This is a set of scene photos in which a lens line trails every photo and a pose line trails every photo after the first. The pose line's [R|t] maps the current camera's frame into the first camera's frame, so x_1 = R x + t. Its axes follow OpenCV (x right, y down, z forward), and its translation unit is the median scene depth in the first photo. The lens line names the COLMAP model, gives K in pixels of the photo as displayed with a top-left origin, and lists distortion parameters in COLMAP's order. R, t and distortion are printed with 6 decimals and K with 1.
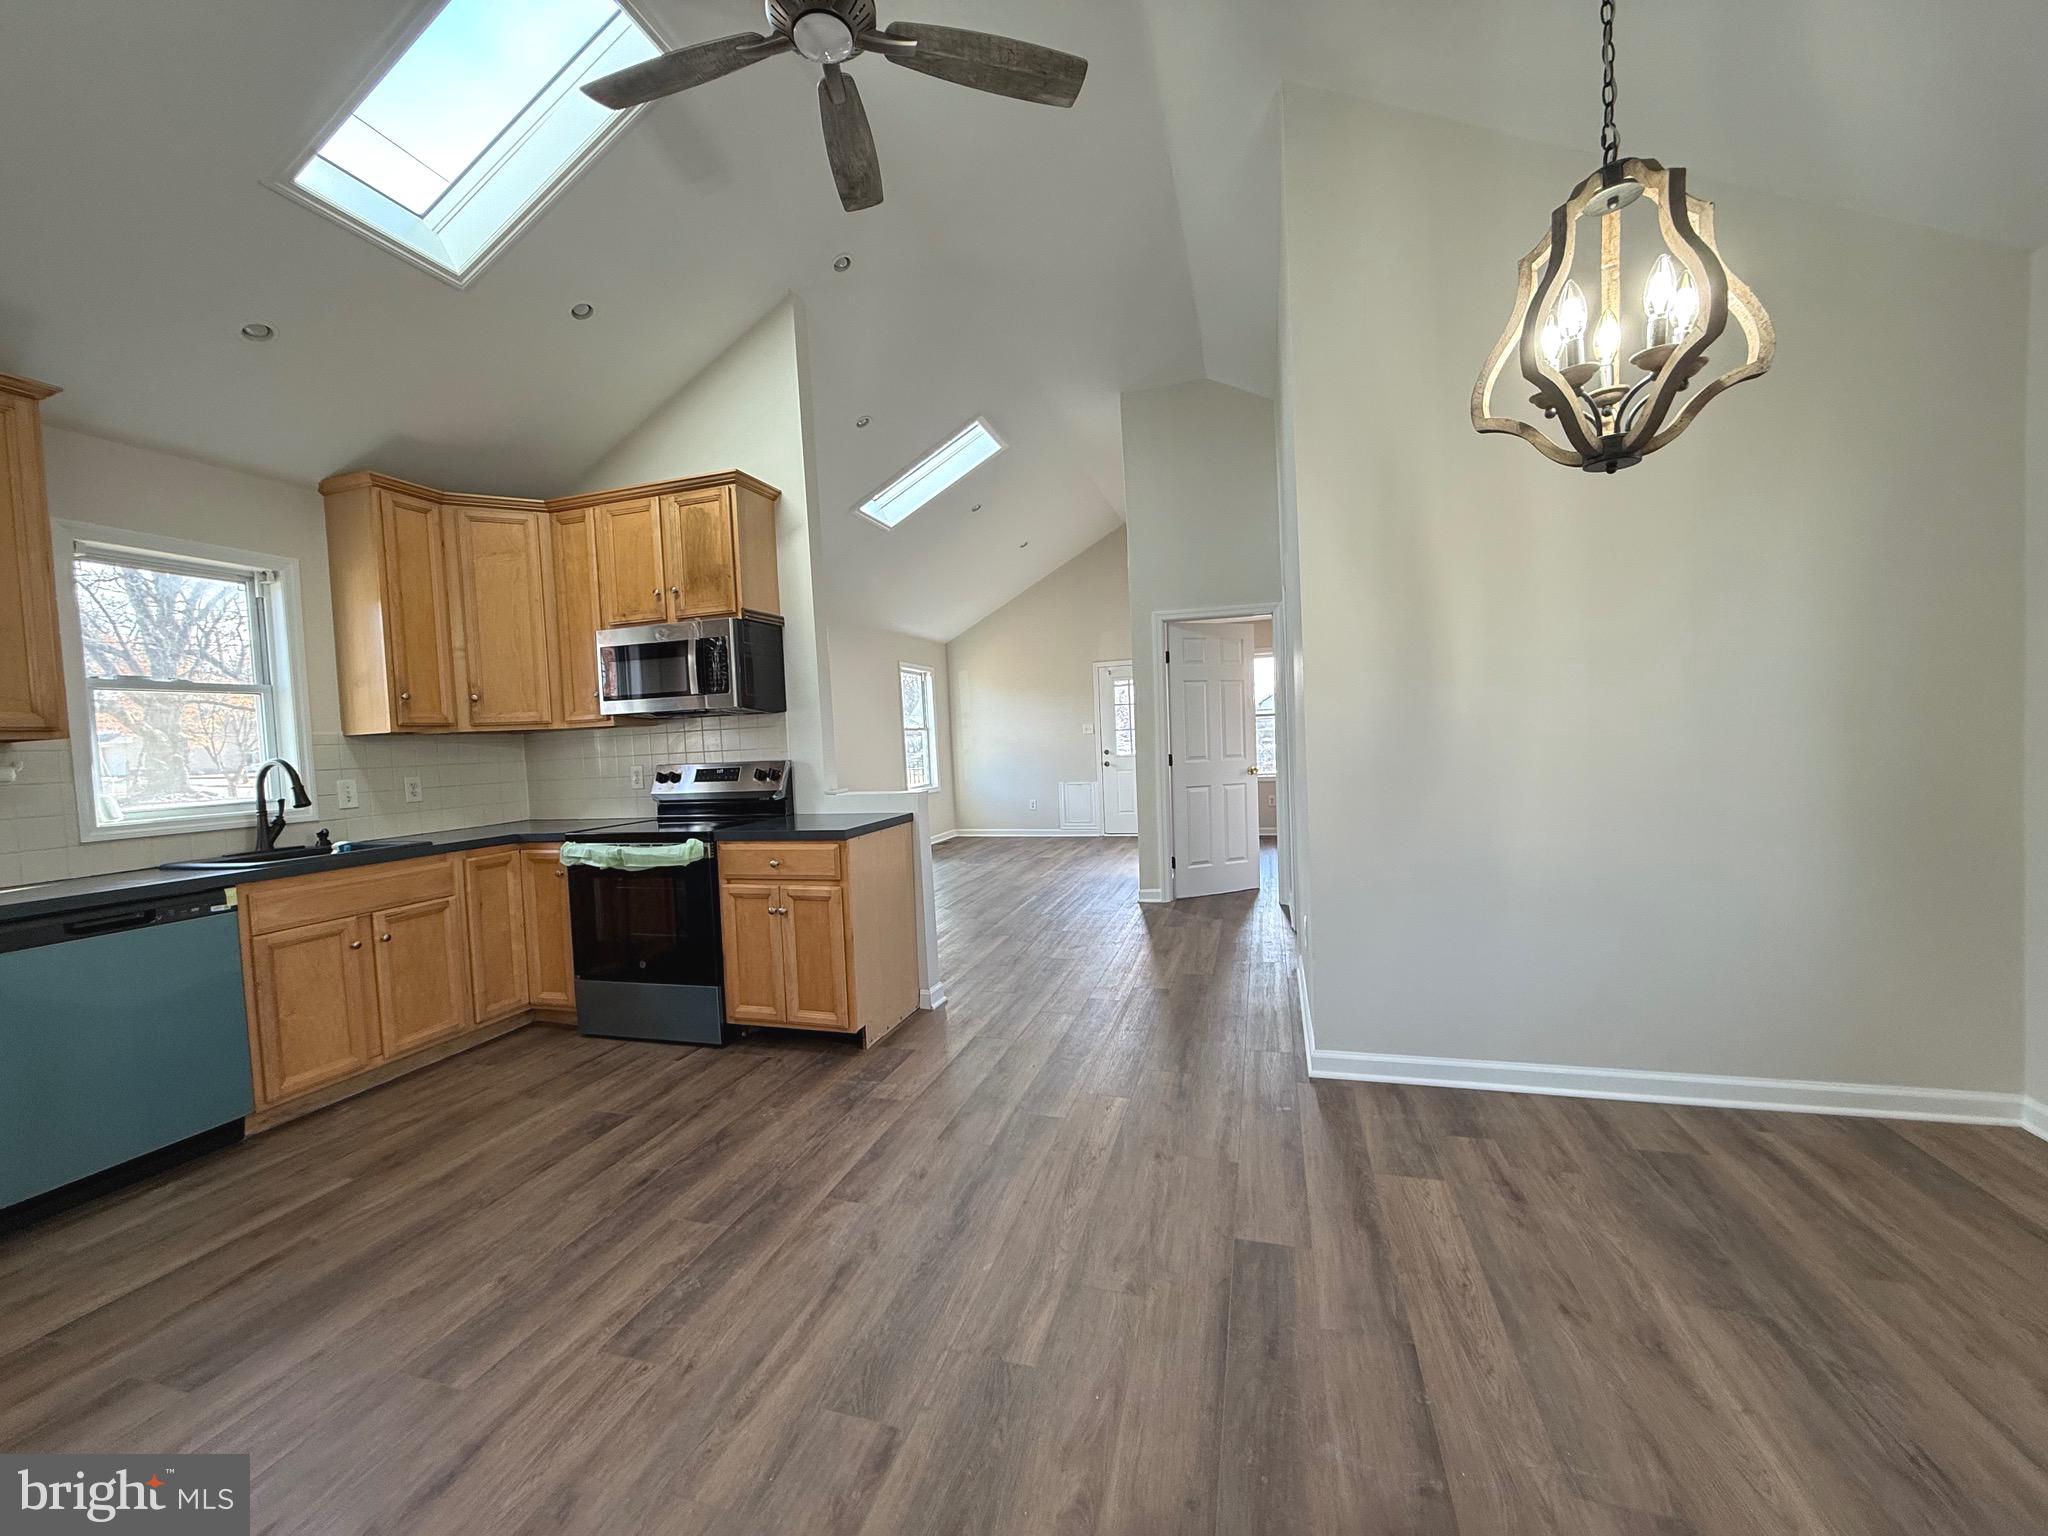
lens RADIAL K [[807.3, 0, 1020.8], [0, 807.3, 764.6], [0, 0, 1]] dist [-0.000396, -0.000148]
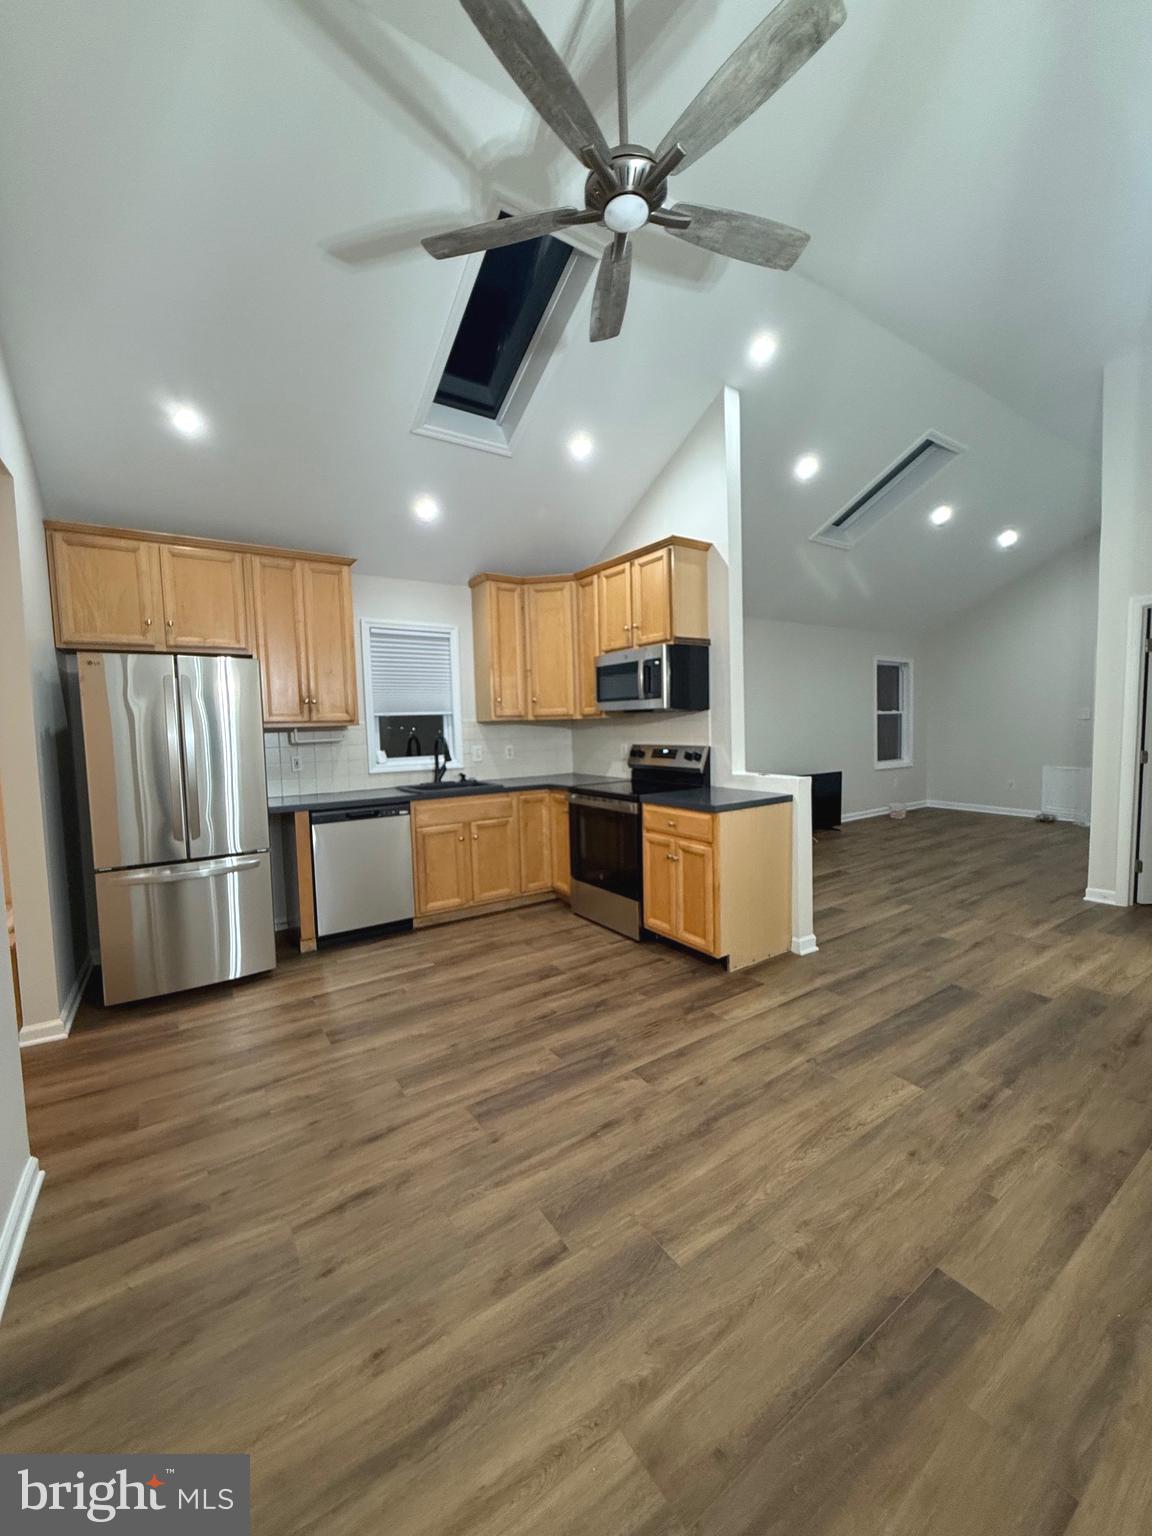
lens RADIAL K [[605.5, 0, 581.1], [0, 605.5, 756.5], [0, 0, 1]] dist [-0.000396, -0.000148]
pose [[0.778453, 0.060513, -0.624779, 0.275788], [-0.032305, 0.997885, 0.056400, -0.057831], [0.626871, -0.023721, 0.778762, 0.120043]]
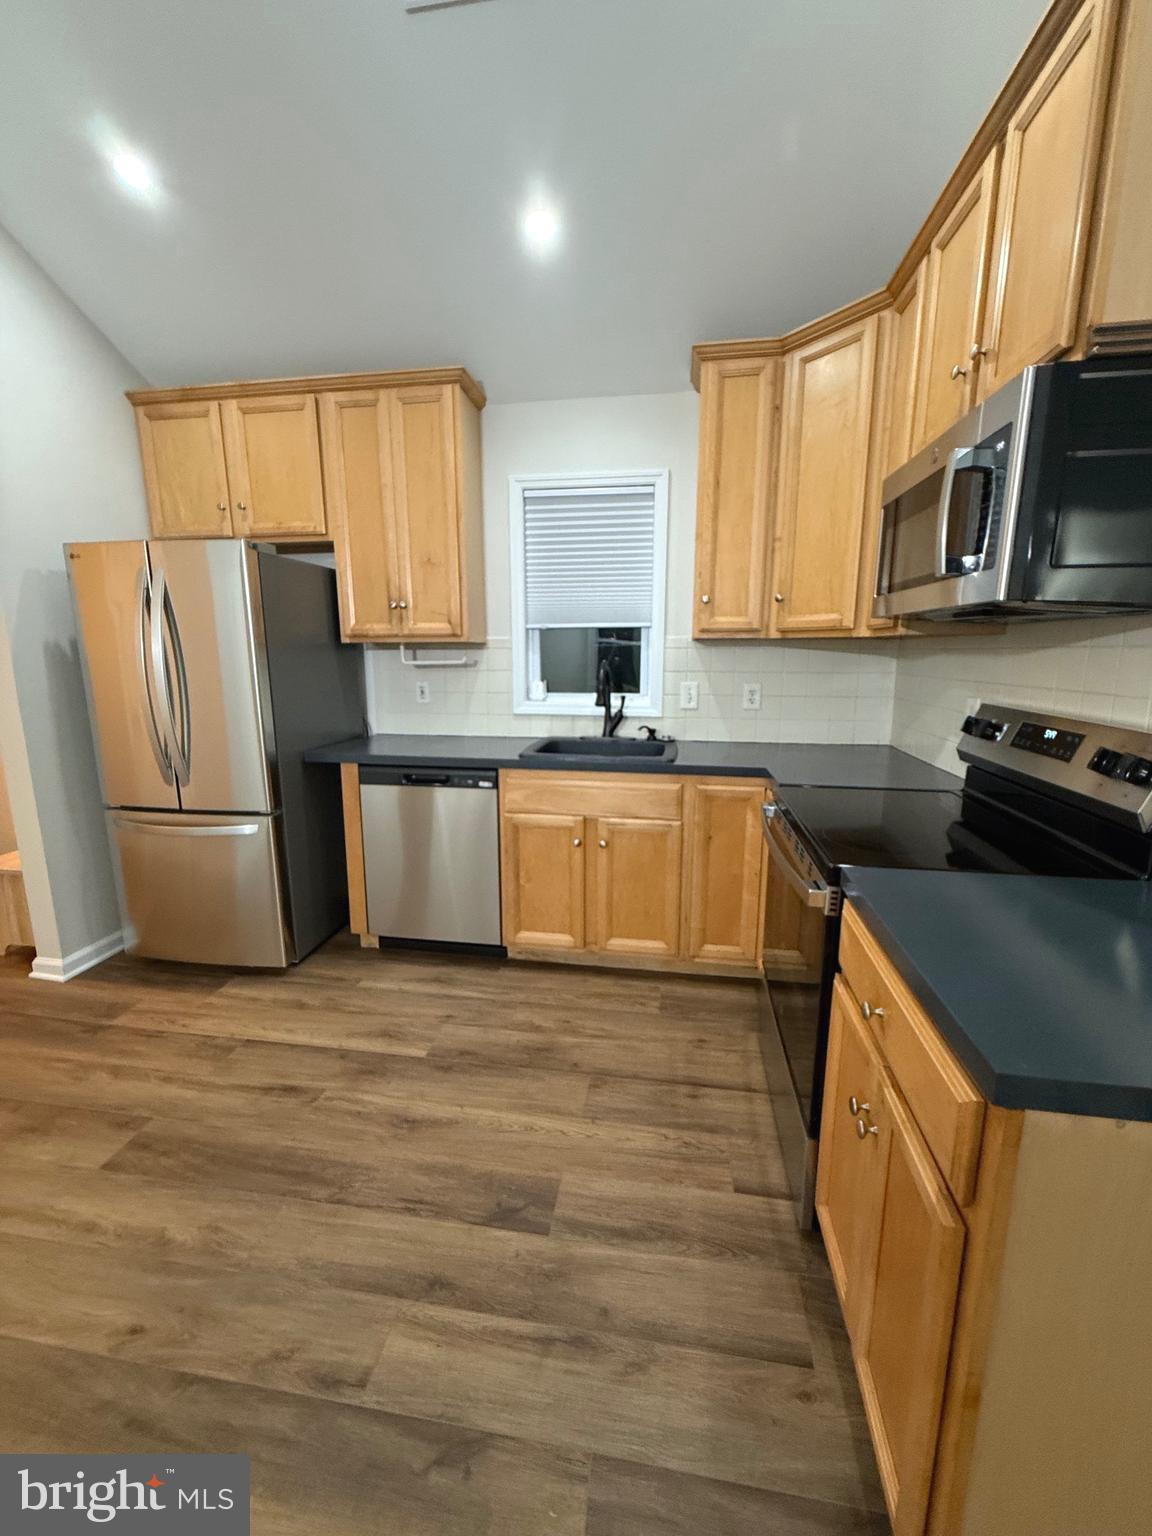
lens RADIAL K [[605.5, 0, 579.4], [0, 605.5, 761.3], [0, 0, 1]] dist [-0.000396, -0.000148]
pose [[0.137606, 0.226227, -0.964306, -0.083194], [-0.040848, 0.974035, 0.222680, -0.071000], [0.989644, 0.008748, 0.143274, 1.032249]]
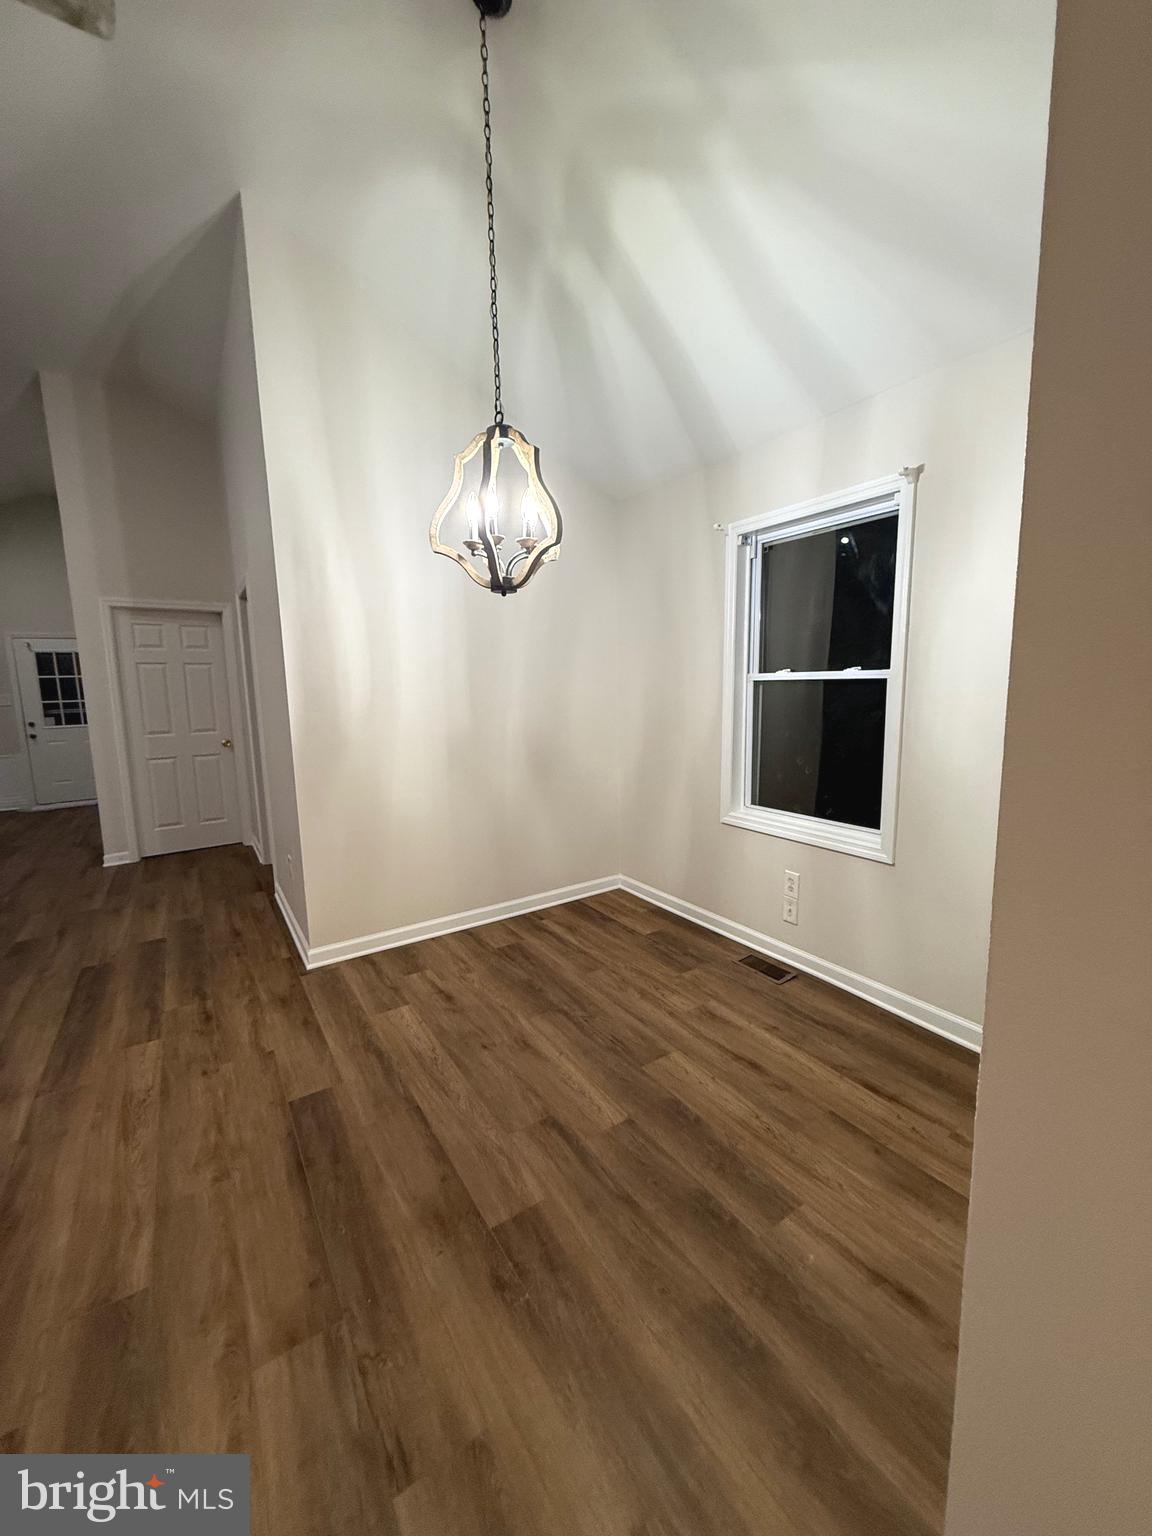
lens RADIAL K [[605.5, 0, 576.8], [0, 605.5, 762.0], [0, 0, 1]] dist [-0.000396, -0.000148]
pose [[0.645295, -0.074309, 0.760311, -0.123122], [0.022969, 0.996695, 0.077918, -0.045302], [-0.763589, -0.032817, 0.644869, -0.014670]]
